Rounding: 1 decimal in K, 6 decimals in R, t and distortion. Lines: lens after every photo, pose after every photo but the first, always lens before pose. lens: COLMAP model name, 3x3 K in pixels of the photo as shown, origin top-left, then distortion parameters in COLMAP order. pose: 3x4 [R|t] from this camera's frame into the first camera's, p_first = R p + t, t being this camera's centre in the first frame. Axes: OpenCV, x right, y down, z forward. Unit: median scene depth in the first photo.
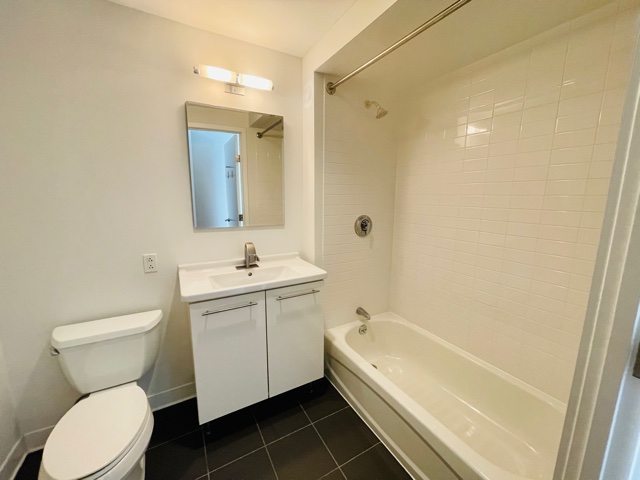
lens RADIAL K [[258.5, 0, 320.4], [0, 258.5, 239.3], [0, 0, 1]] dist [-0.003427, 0.000853]
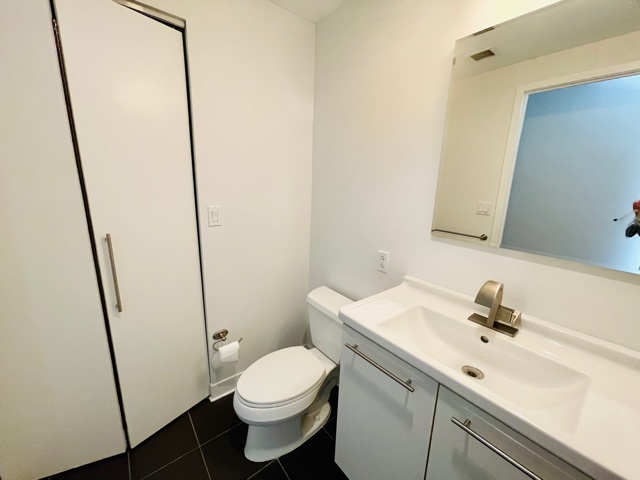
lens RADIAL K [[258.5, 0, 321.0], [0, 258.5, 239.8], [0, 0, 1]] dist [-0.003427, 0.000853]
pose [[0.164825, 0.223045, -0.960772, 0.151189], [-0.193943, 0.962407, 0.190153, -0.108206], [0.967067, 0.154993, 0.201887, 0.591071]]
